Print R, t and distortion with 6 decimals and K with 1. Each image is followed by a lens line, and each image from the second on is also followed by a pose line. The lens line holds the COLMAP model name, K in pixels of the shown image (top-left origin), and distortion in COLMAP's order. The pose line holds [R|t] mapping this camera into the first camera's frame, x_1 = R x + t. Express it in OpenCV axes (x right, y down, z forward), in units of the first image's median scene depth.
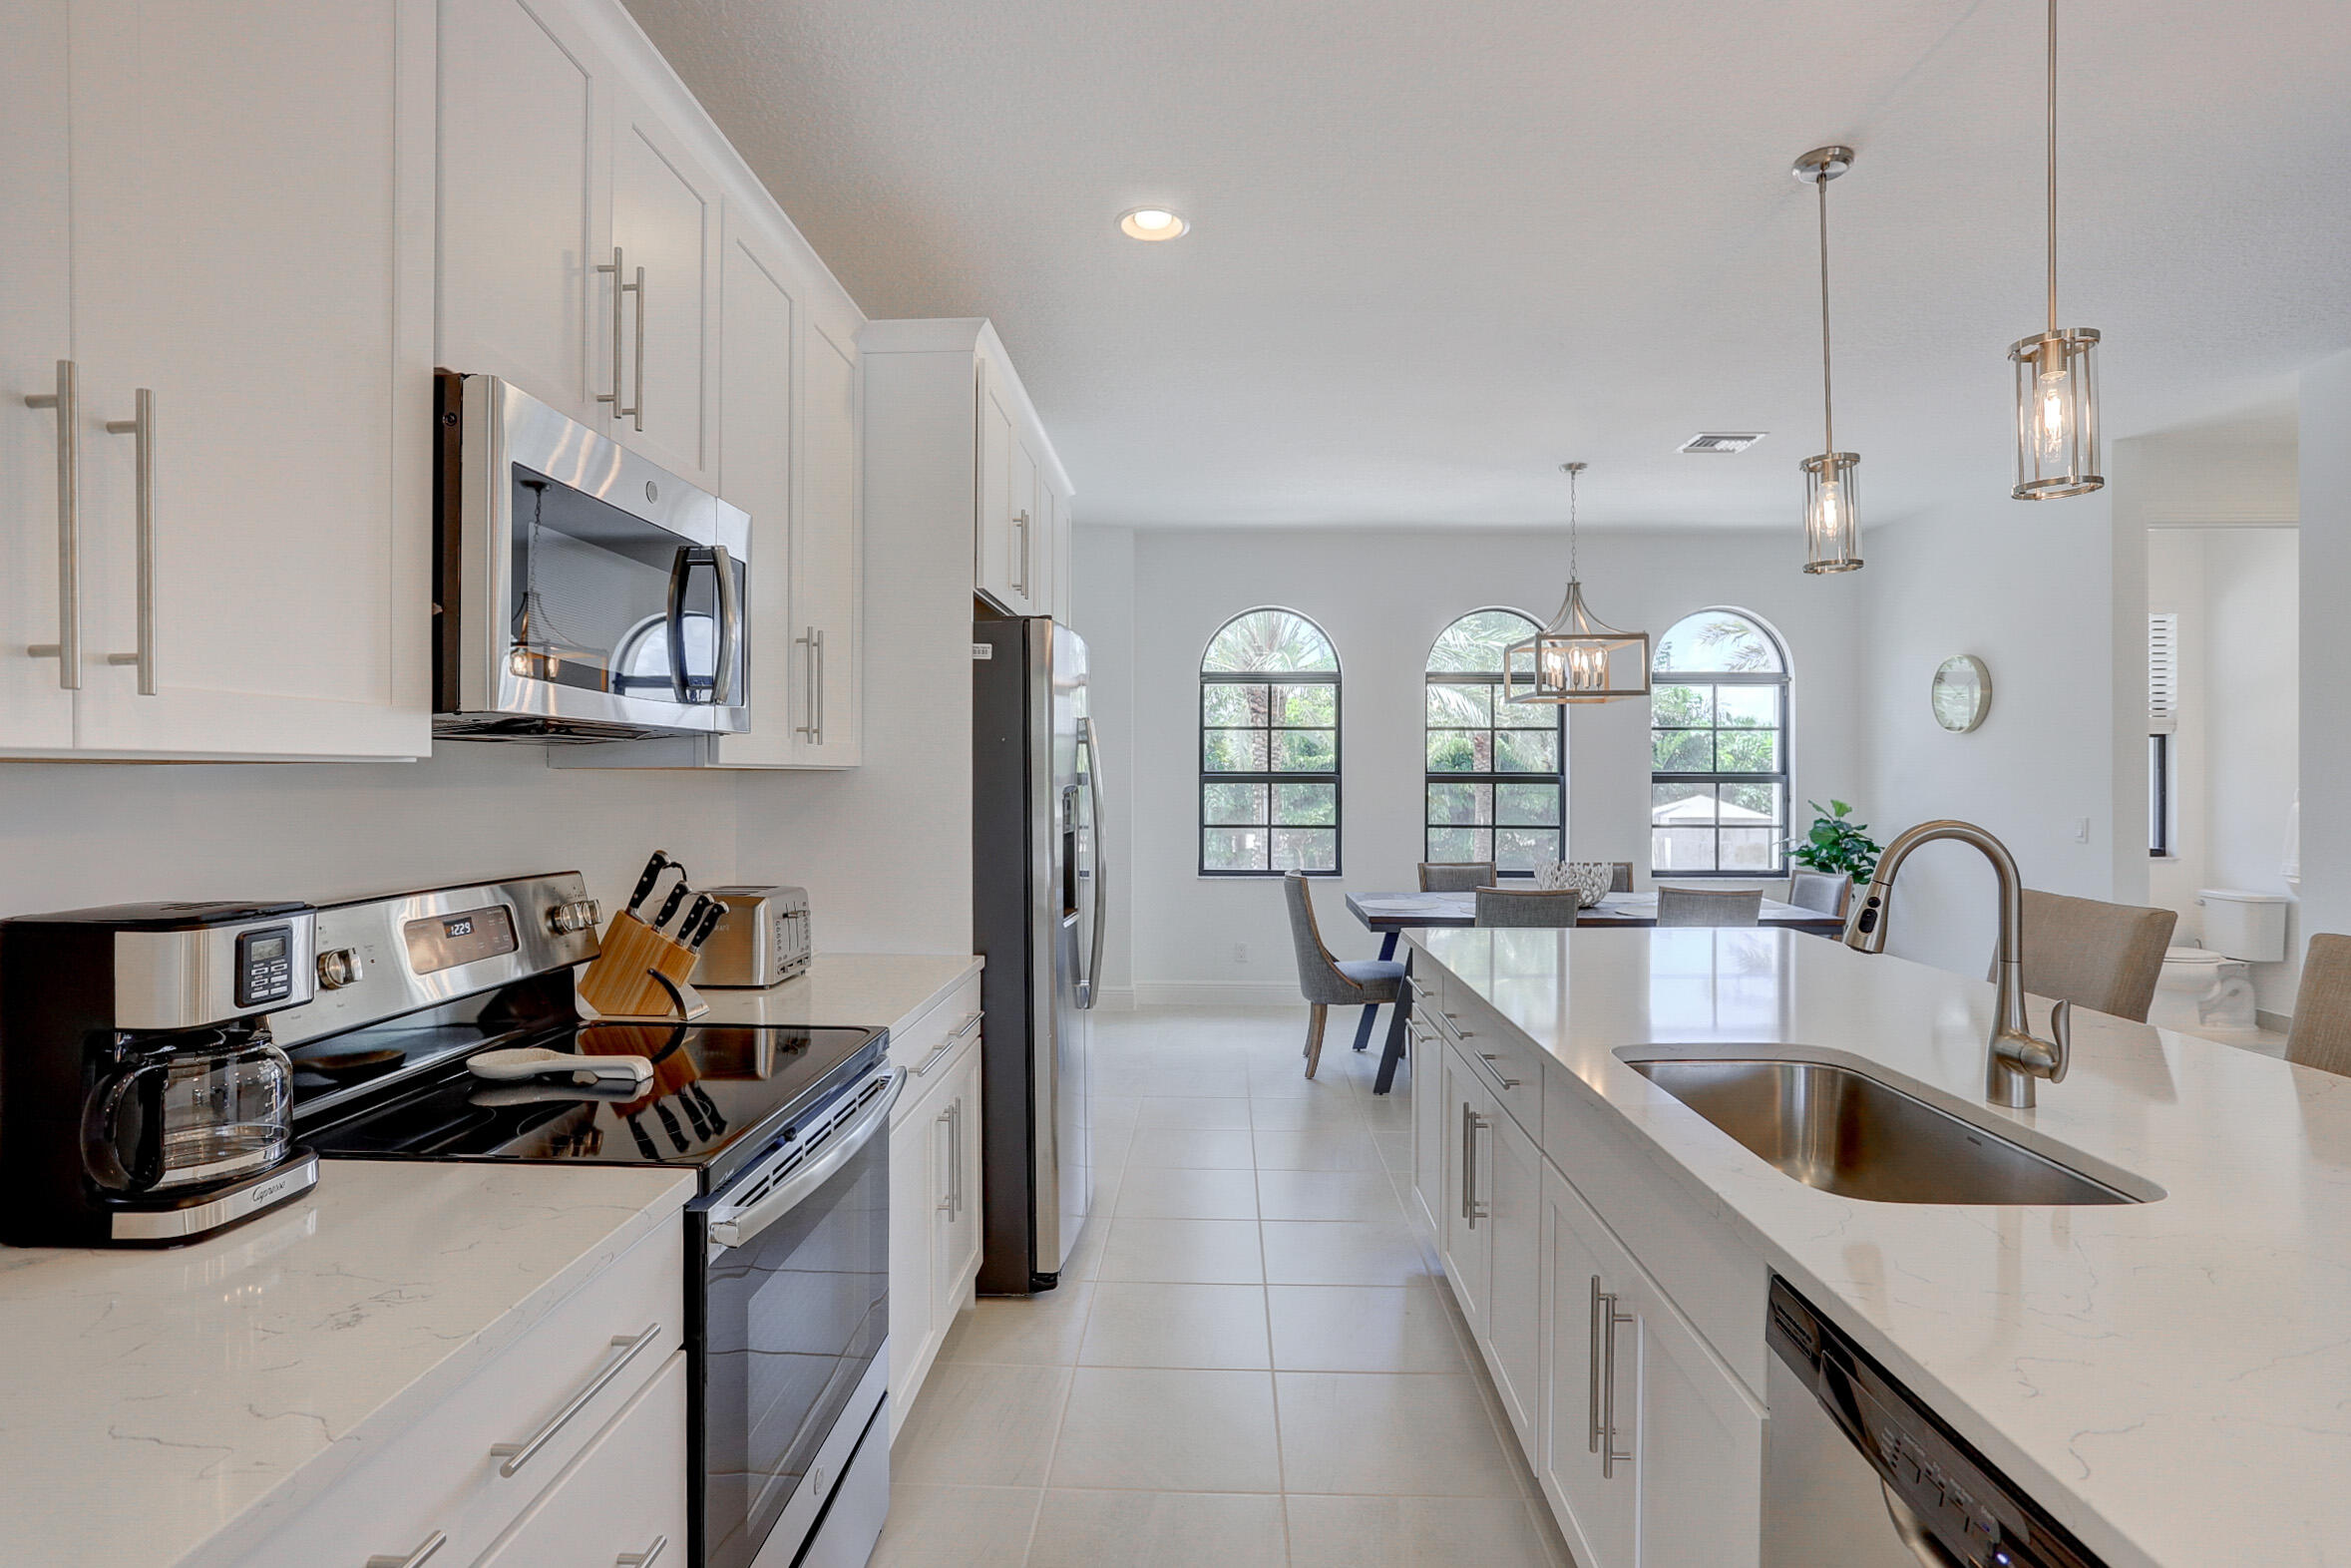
lens RADIAL K [[1160.5, 0, 1175.5], [0, 1160.5, 784.0], [0, 0, 1]] dist [-0.069043, 0.030713]
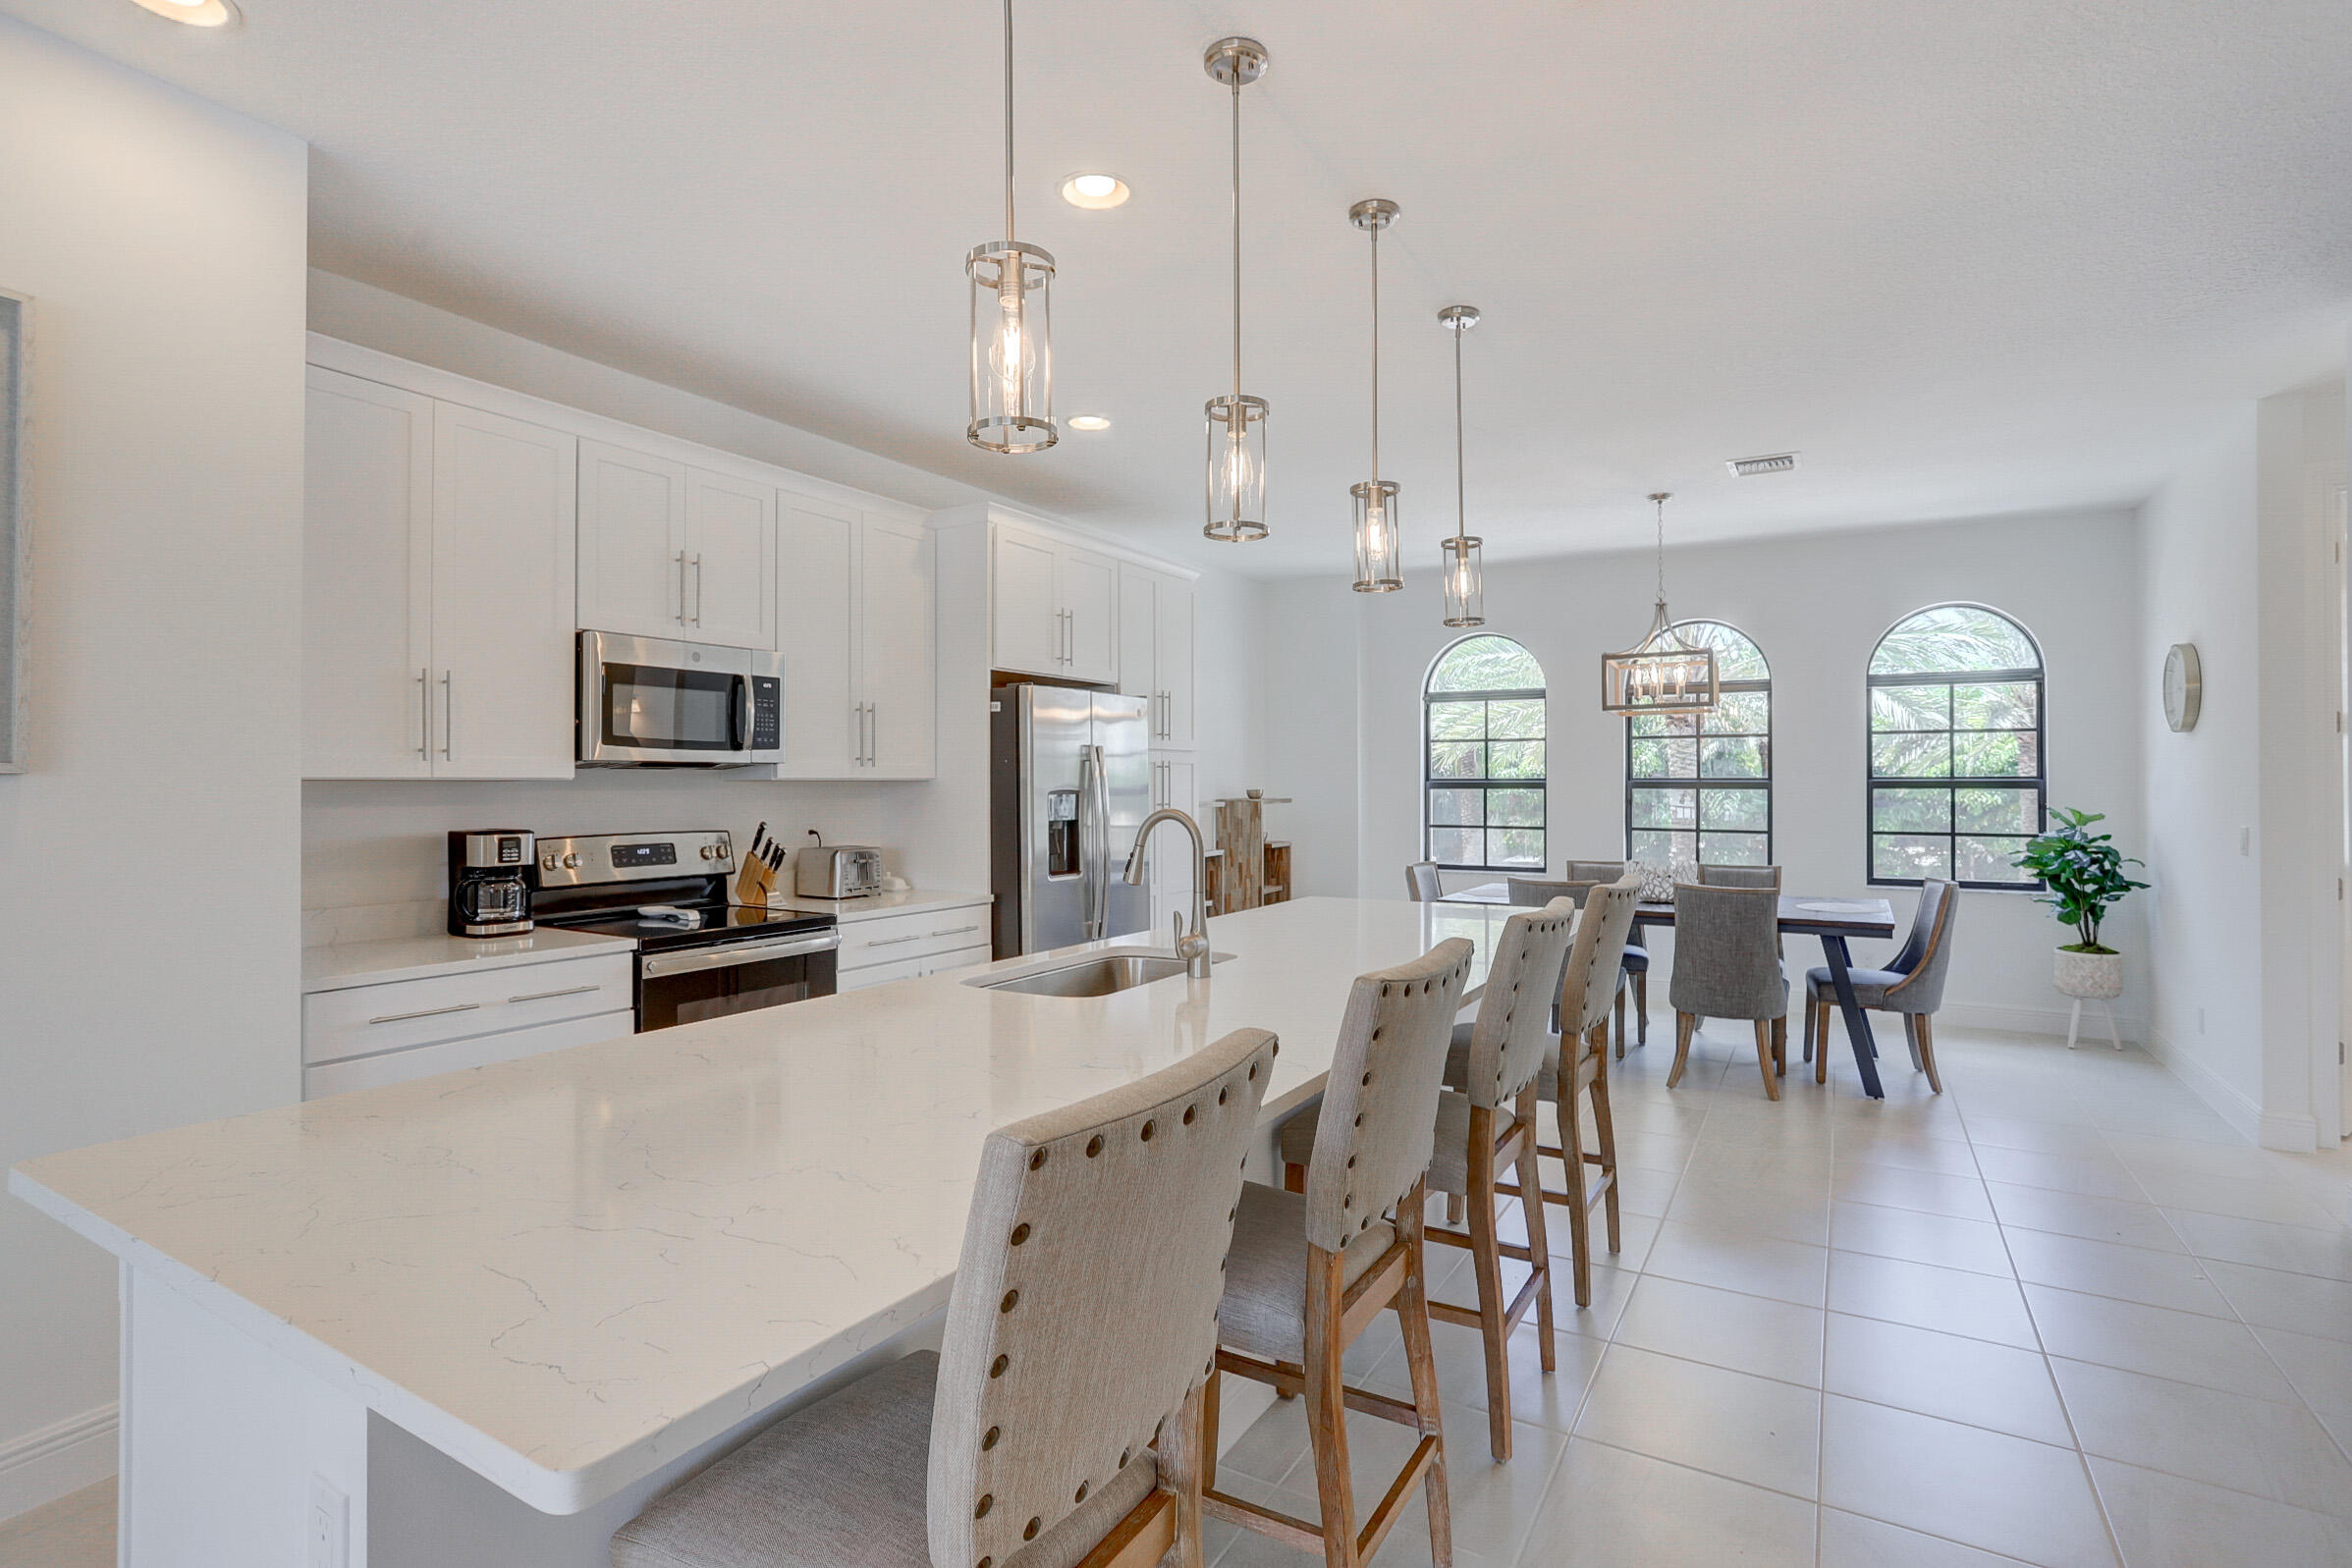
lens RADIAL K [[1160.9, 0, 1176.0], [0, 1160.9, 784.0], [0, 0, 1]] dist [-0.069043, 0.030713]
pose [[0.874204, -0.001772, -0.485556, 1.088189], [-0.000875, 0.999986, -0.005225, 0.002544], [0.485559, 0.004992, 0.874190, -0.379701]]
